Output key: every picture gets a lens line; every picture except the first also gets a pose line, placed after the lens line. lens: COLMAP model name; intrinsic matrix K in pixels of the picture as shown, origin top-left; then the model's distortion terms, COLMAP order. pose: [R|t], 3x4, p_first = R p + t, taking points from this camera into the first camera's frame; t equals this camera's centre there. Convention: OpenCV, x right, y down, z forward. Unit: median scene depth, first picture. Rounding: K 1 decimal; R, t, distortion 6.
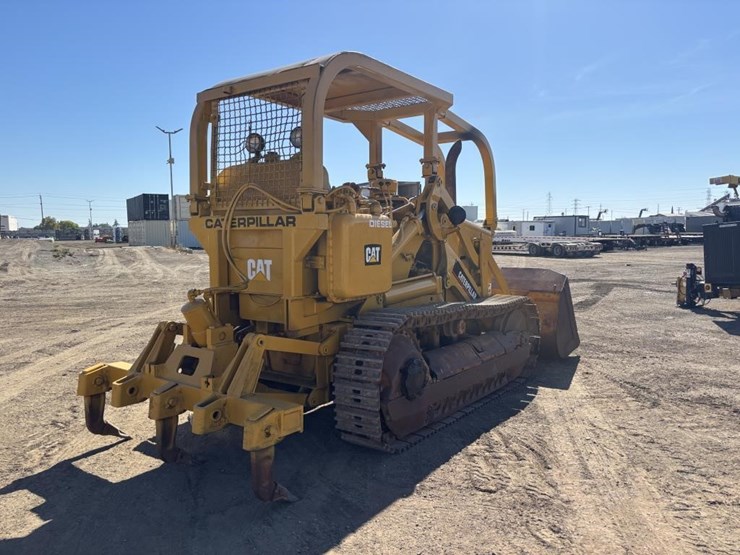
lens RADIAL K [[561.4, 0, 373.1], [0, 561.4, 288.7], [0, 0, 1]] dist [0.054249, -0.058625]
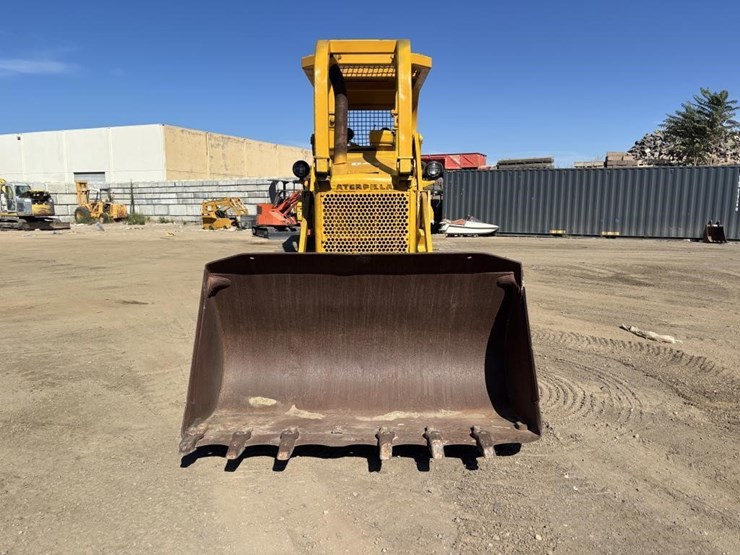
lens RADIAL K [[561.4, 0, 370.3], [0, 561.4, 281.6], [0, 0, 1]] dist [0.054249, -0.058625]
pose [[-0.811724, 0.093888, -0.576446, 0.843707], [-0.050663, 0.971955, 0.229647, -0.216437], [0.581840, 0.215614, -0.784202, 2.423057]]
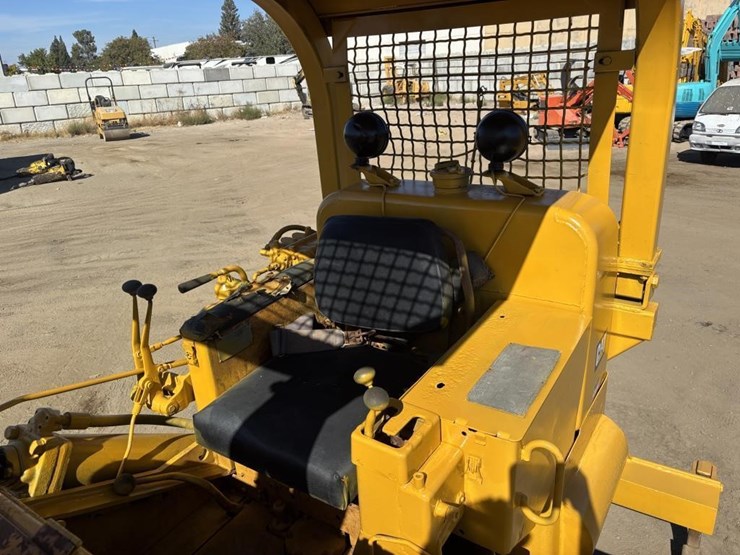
lens RADIAL K [[561.4, 0, 369.7], [0, 561.4, 274.2], [0, 0, 1]] dist [0.054249, -0.058625]
pose [[-0.997051, 0.075084, -0.015896, -0.110384], [0.060164, 0.893249, 0.445518, -0.356685], [0.047650, 0.443248, -0.895132, 1.404848]]
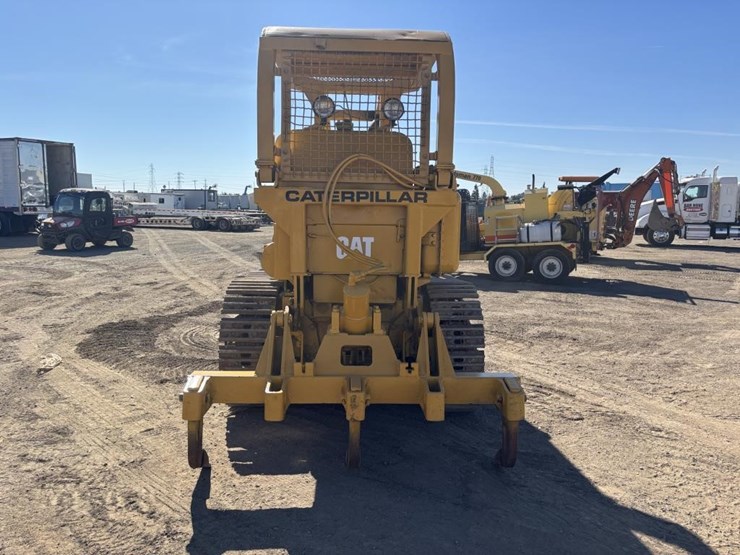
lens RADIAL K [[561.4, 0, 371.8], [0, 561.4, 282.8], [0, 0, 1]] dist [0.054249, -0.058625]
pose [[0.781438, -0.064461, 0.620644, -0.739370], [0.041780, 0.997823, 0.051031, -0.021735], [-0.622582, -0.013947, 0.782430, 0.249439]]
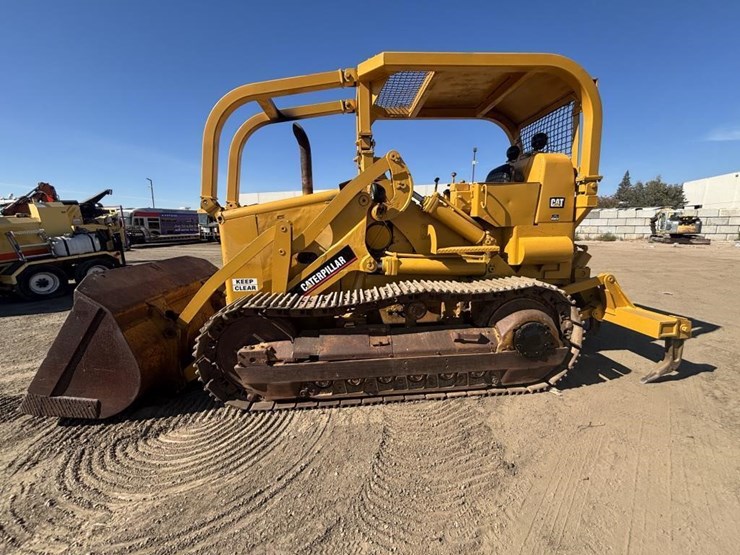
lens RADIAL K [[301.3, 0, 369.0], [0, 301.3, 274.4], [0, 0, 1]] dist [0.001317, 0.000854]
pose [[-0.645738, -0.108831, 0.755763, -0.523799], [0.093025, 0.971204, 0.219337, -0.152126], [-0.757871, 0.211939, -0.617019, 1.821961]]
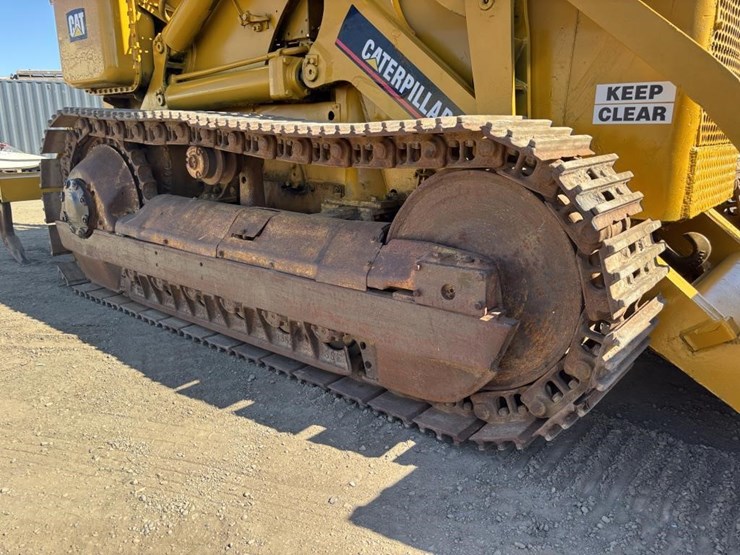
lens RADIAL K [[561.4, 0, 369.7], [0, 561.4, 282.5], [0, 0, 1]] dist [0.054249, -0.058625]
pose [[-0.074287, 0.260776, -0.962537, 0.733746], [-0.087941, 0.959730, 0.266803, 0.029425], [0.993352, 0.104467, -0.048363, 1.370049]]
